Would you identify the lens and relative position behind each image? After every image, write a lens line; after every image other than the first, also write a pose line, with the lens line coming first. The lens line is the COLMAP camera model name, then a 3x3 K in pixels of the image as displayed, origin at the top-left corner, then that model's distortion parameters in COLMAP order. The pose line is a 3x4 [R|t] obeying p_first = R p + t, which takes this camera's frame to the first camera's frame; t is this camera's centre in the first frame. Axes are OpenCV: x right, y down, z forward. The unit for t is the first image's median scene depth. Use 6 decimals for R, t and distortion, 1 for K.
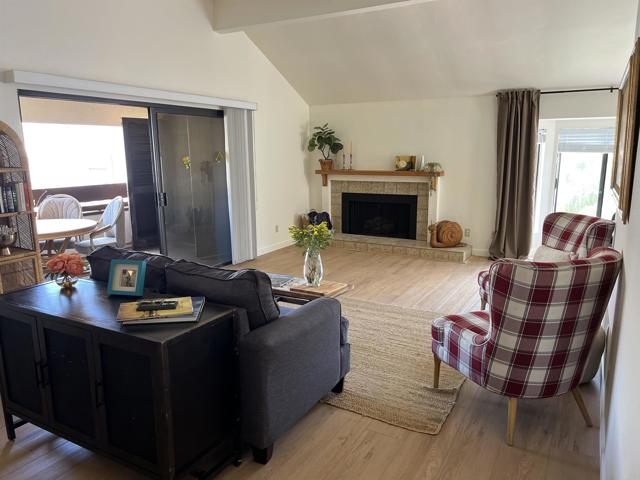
lens RADIAL K [[481.8, 0, 320.8], [0, 481.8, 244.3], [0, 0, 1]] dist [0.094781, -0.141515]
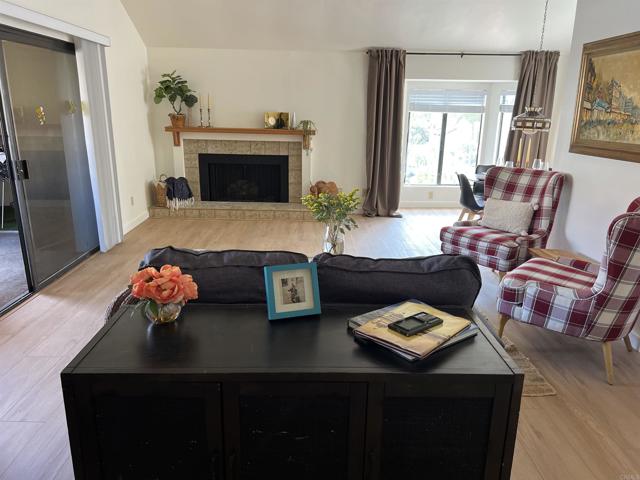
lens RADIAL K [[481.8, 0, 320.8], [0, 481.8, 244.3], [0, 0, 1]] dist [0.094781, -0.141515]
pose [[0.862051, -0.116684, 0.493207, -0.231566], [0.076072, 0.991902, 0.101703, -0.019536], [-0.501080, -0.050154, 0.863946, 0.140692]]
